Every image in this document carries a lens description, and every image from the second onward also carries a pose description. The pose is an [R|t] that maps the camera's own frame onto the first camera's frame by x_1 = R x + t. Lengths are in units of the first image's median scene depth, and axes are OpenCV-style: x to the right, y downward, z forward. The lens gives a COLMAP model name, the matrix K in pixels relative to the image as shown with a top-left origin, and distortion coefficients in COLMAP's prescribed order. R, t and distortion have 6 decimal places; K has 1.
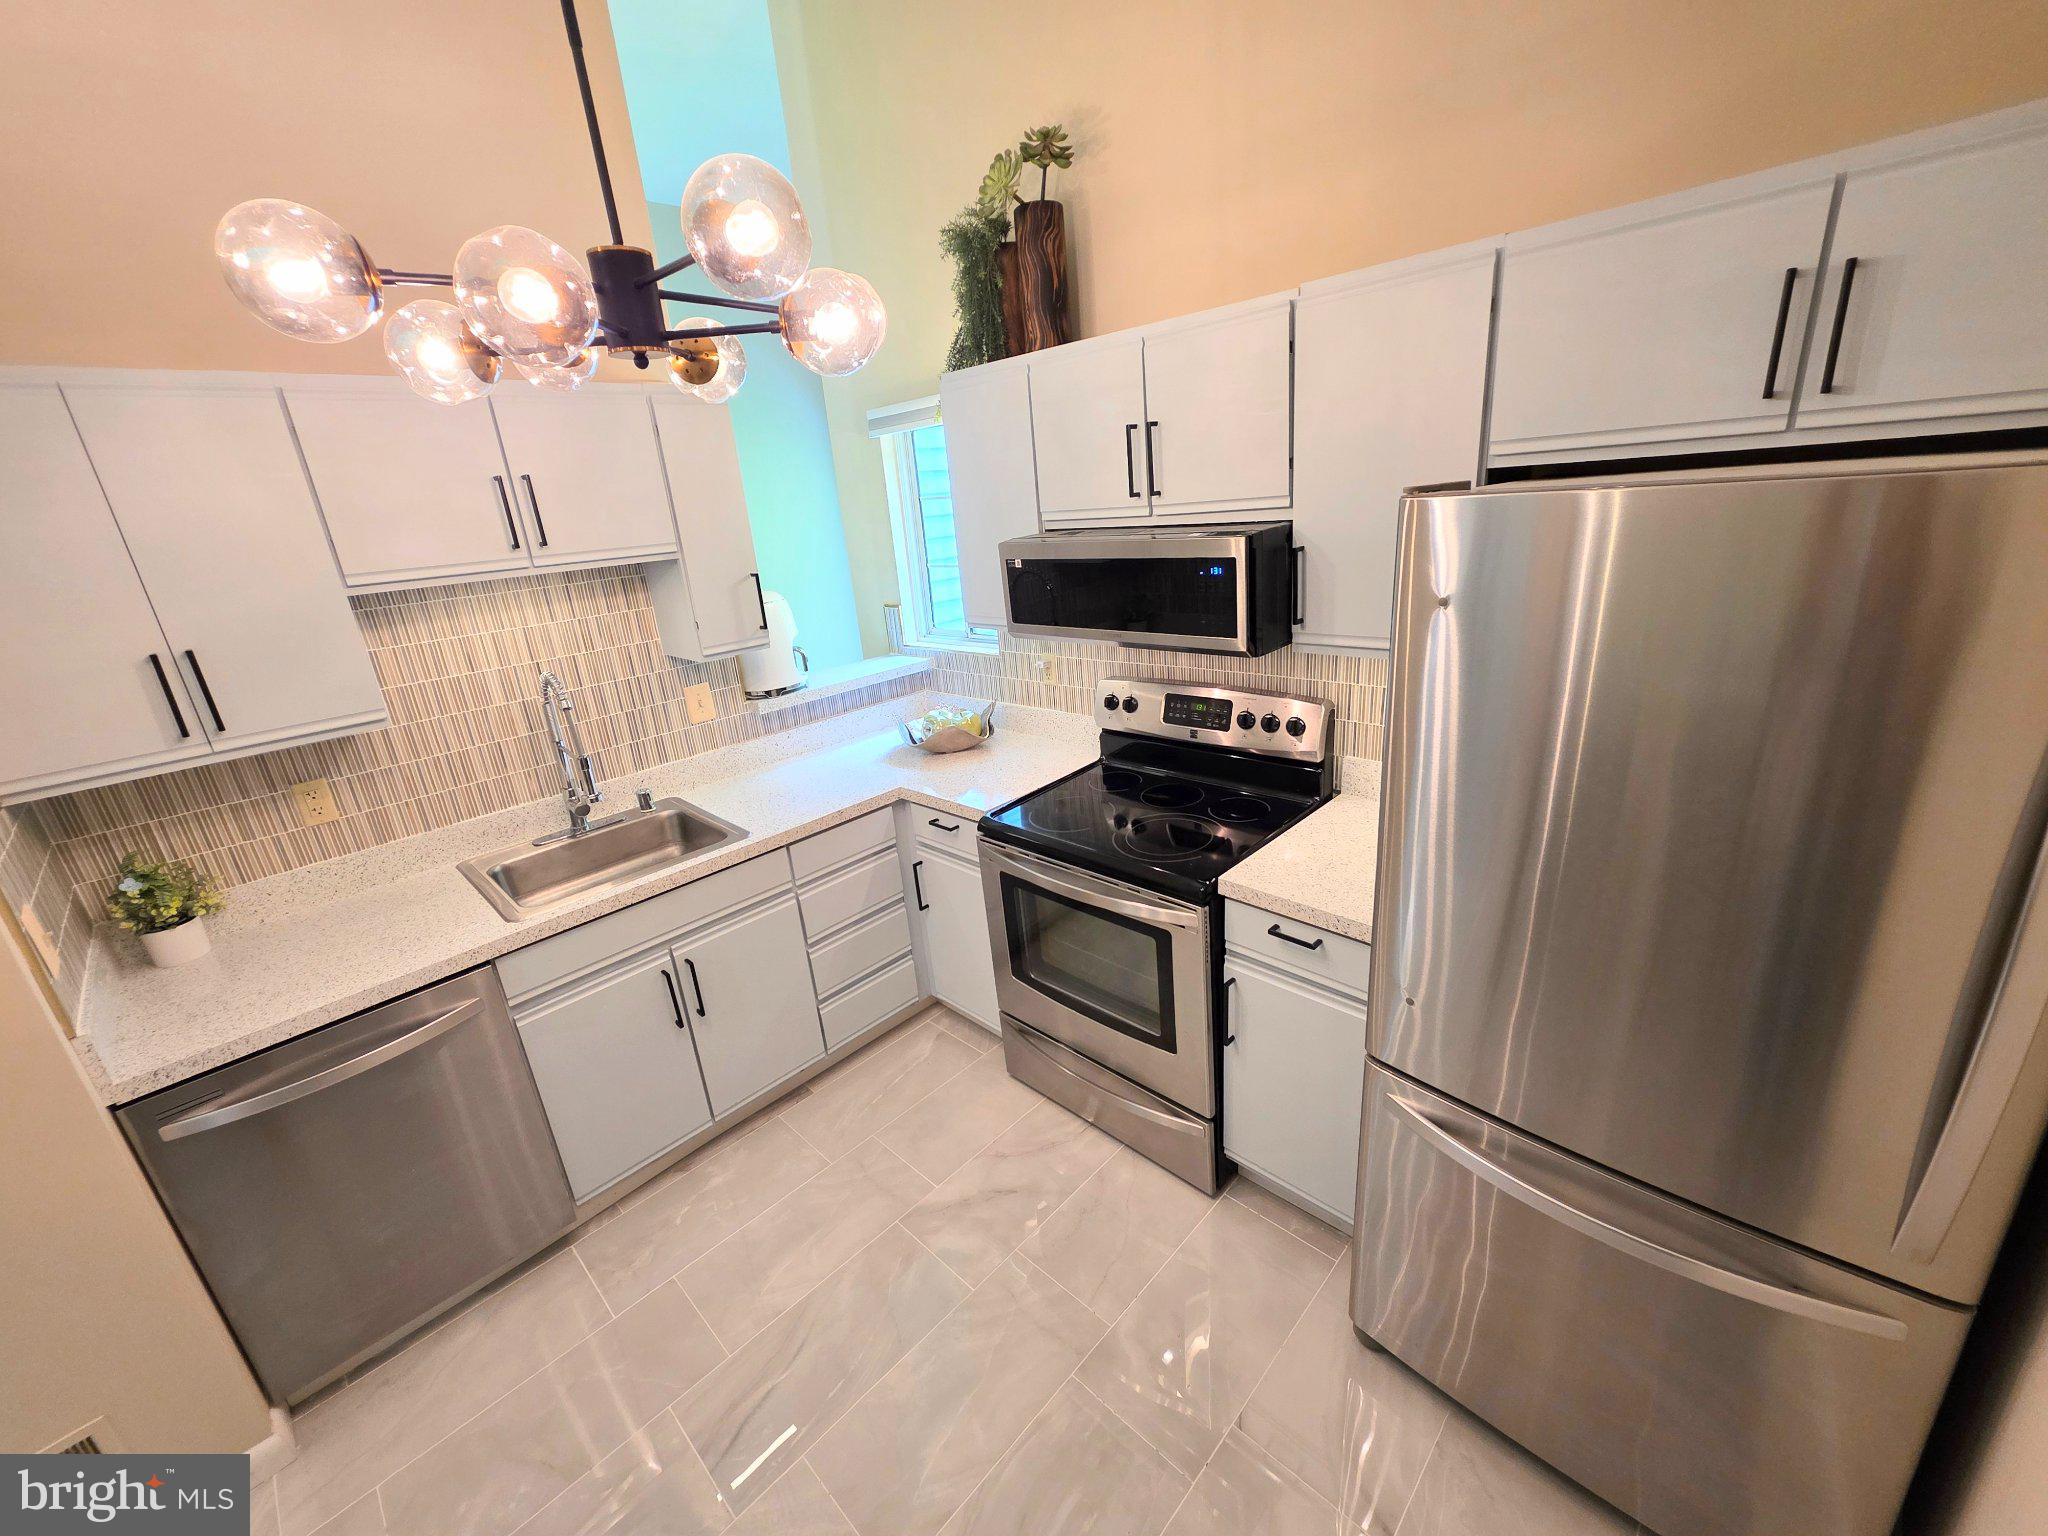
lens RADIAL K [[820.1, 0, 1027.1], [0, 820.1, 761.7], [0, 0, 1]] dist [-0.001221, -0.000416]
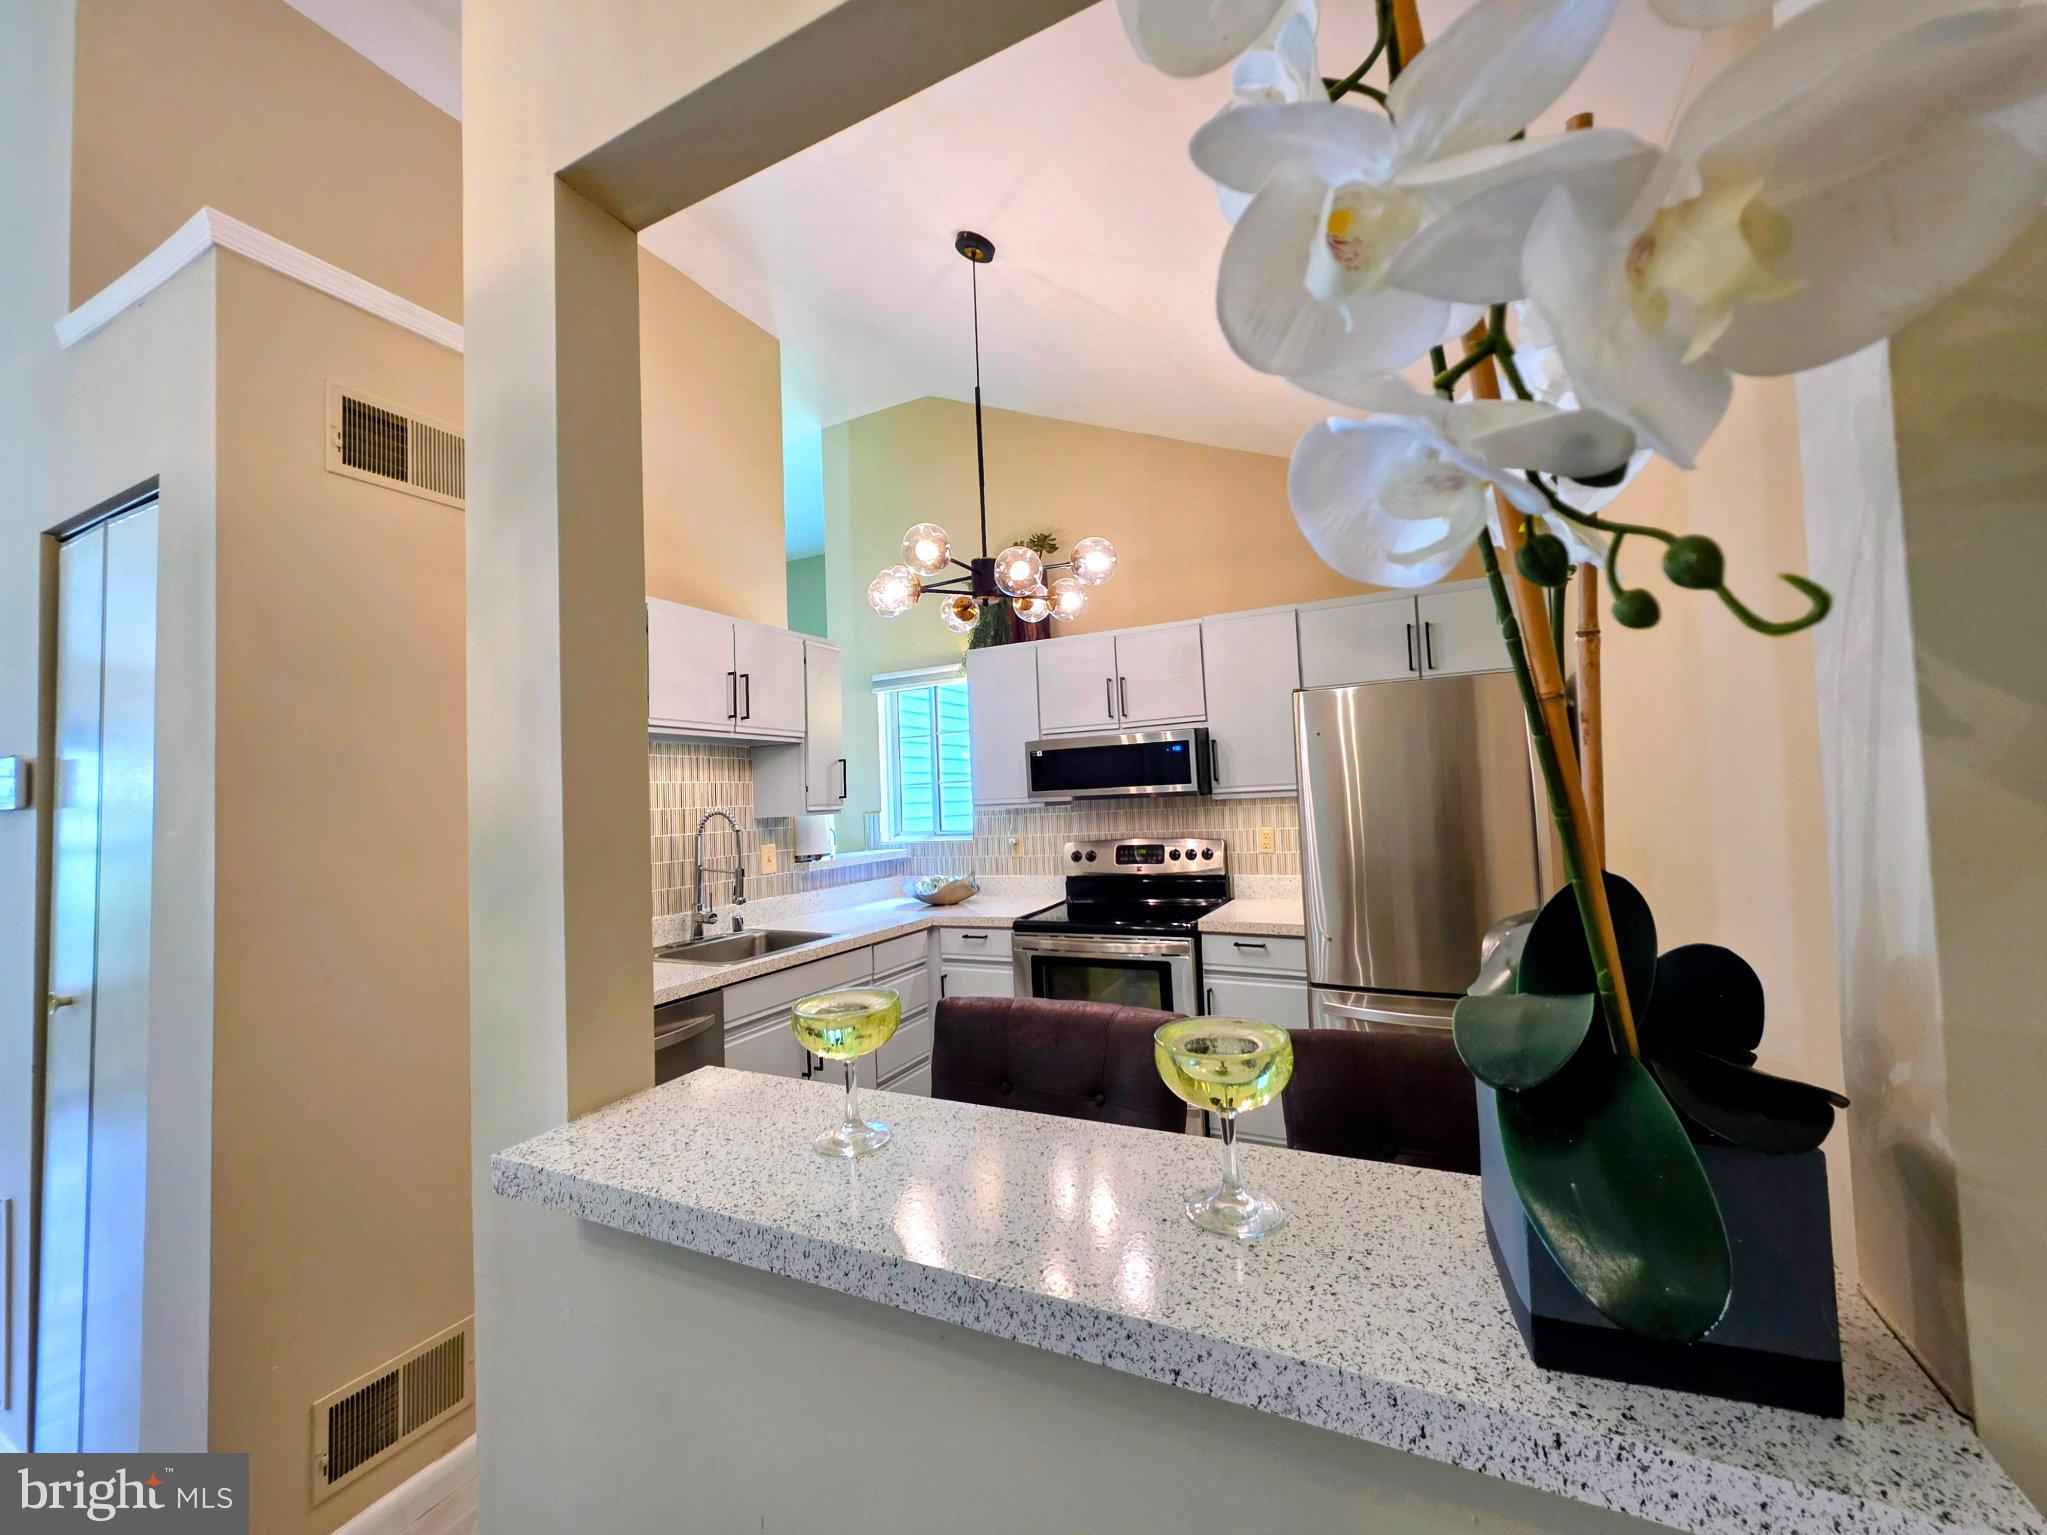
lens RADIAL K [[819.7, 0, 1026.6], [0, 819.7, 761.2], [0, 0, 1]] dist [-0.001221, -0.000416]
pose [[0.951987, 0.056083, 0.300959, -0.516958], [0.061224, 0.928340, -0.366657, 0.360227], [-0.299955, 0.367478, 0.880333, -0.406281]]
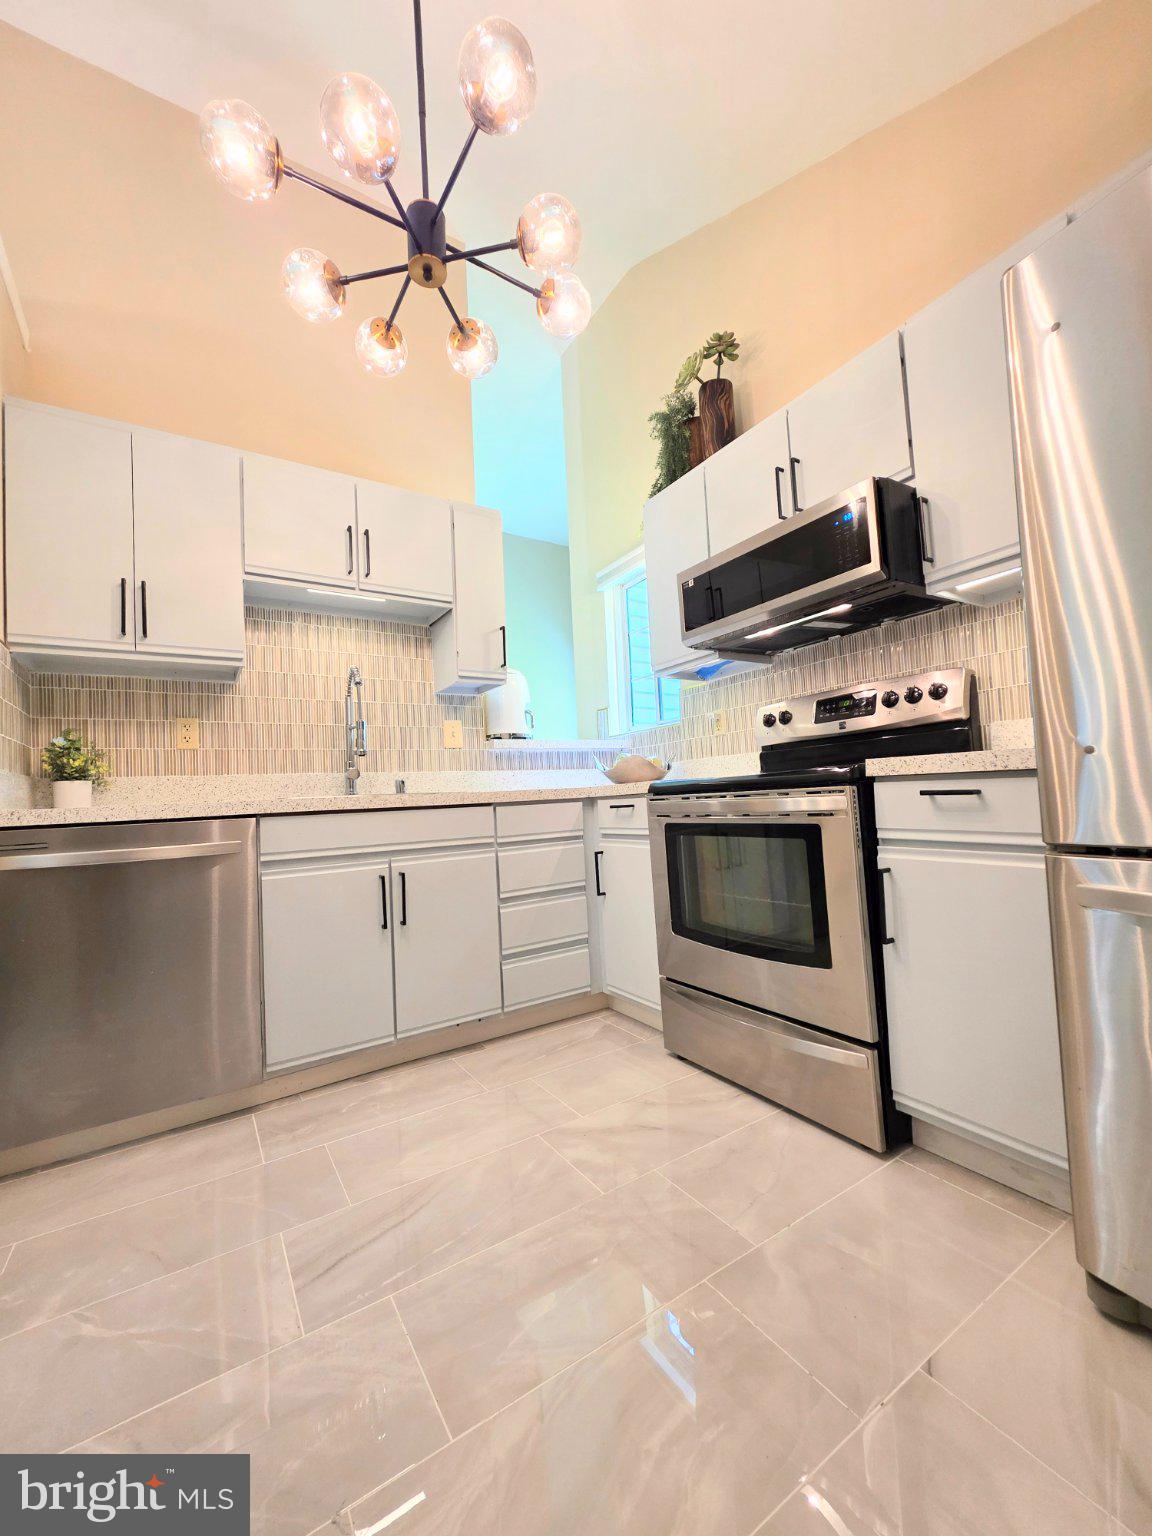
lens RADIAL K [[615.1, 0, 576.0], [0, 615.1, 768.0], [0, 0, 1]] dist [-0.001221, -0.000416]
pose [[0.972027, 0.025809, -0.233445, 0.046965], [-0.105536, 0.935946, -0.335957, 0.379802], [0.209821, 0.351196, 0.912489, 0.170214]]
